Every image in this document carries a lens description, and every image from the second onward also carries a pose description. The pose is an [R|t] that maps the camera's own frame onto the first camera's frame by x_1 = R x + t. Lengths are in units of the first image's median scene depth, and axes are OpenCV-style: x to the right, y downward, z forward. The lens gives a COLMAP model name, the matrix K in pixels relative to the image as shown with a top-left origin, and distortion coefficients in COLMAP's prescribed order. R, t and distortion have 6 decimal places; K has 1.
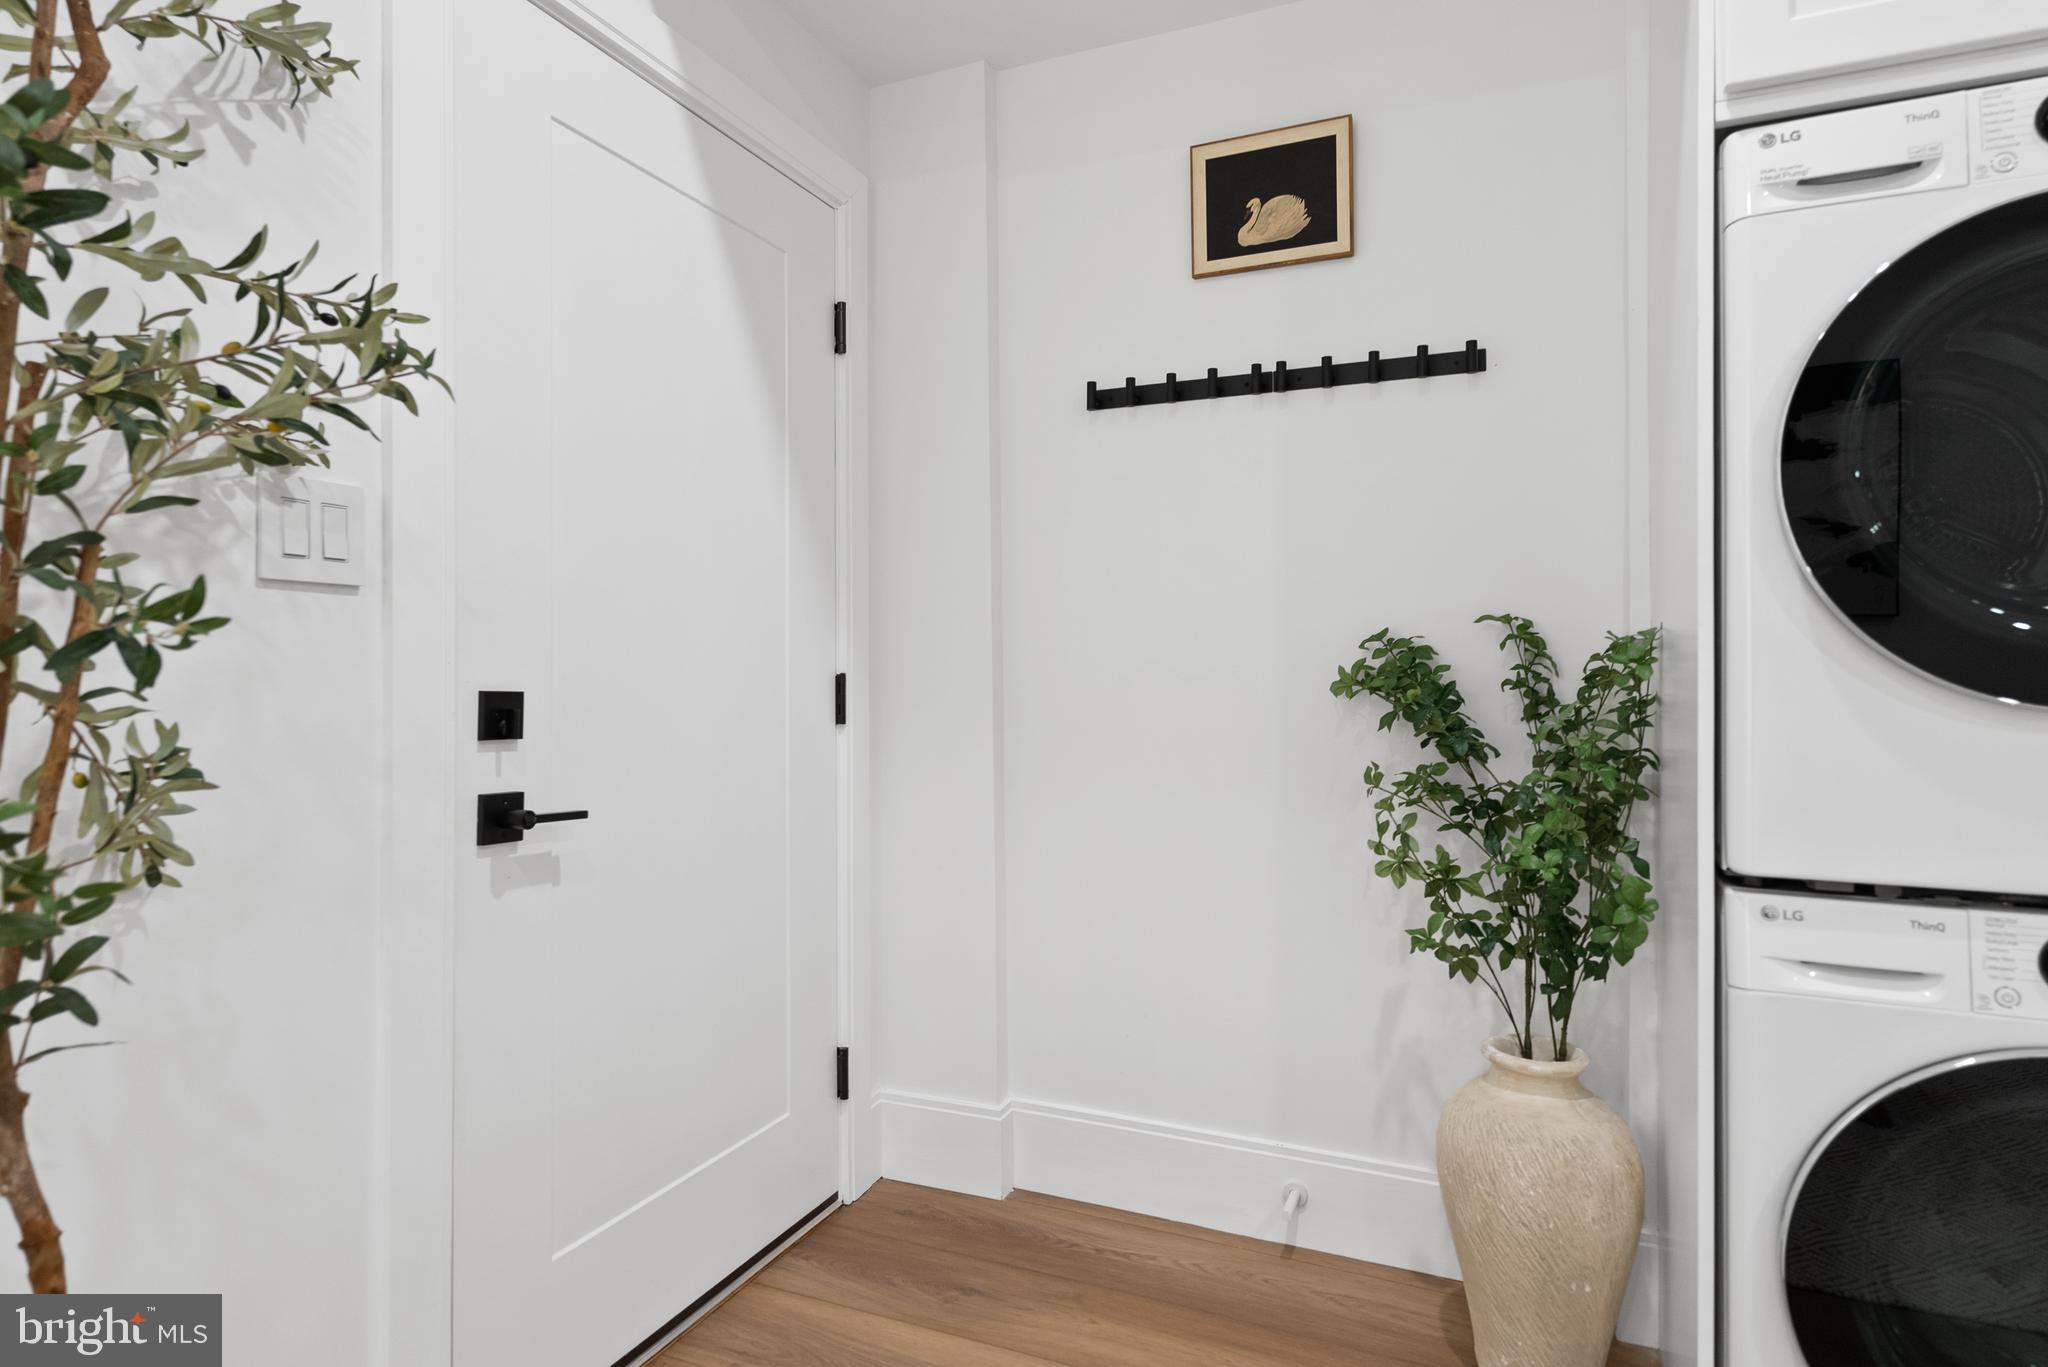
lens RADIAL K [[1150.3, 0, 1024.0], [0, 1150.3, 683.5], [0, 0, 1]] dist [0.004494, -0.000008]
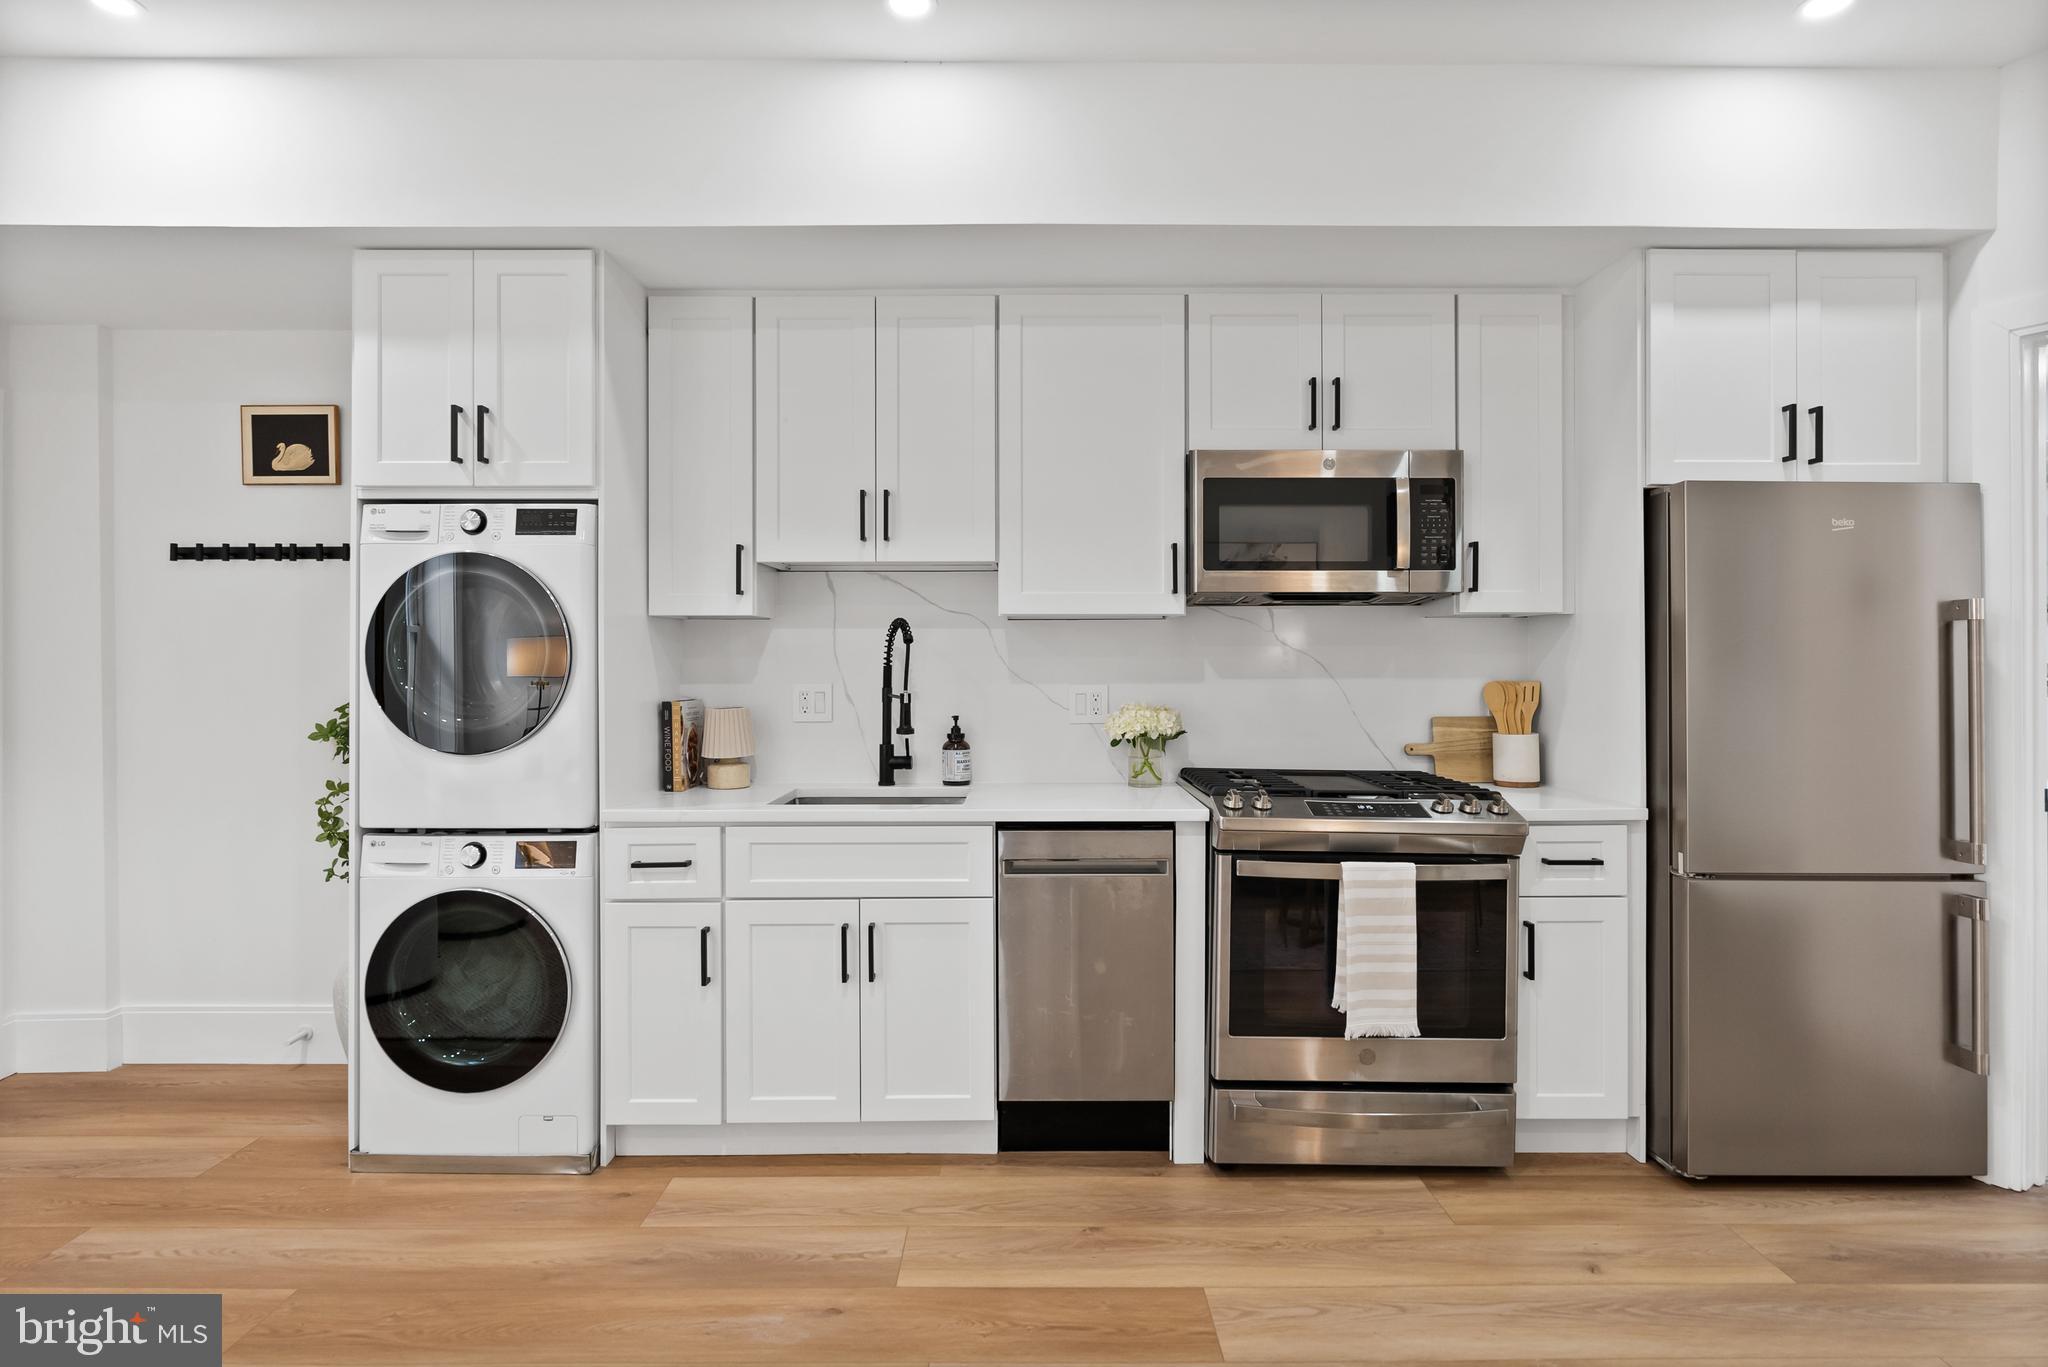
lens RADIAL K [[1069.2, 0, 1023.2], [0, 1069.2, 669.0], [0, 0, 1]] dist [-0.003378, 0.000894]
pose [[0.912702, 0.002860, 0.408615, 0.557266], [0.002088, 0.999930, -0.011663, -0.071718], [-0.408620, 0.011498, 0.912632, -0.868518]]
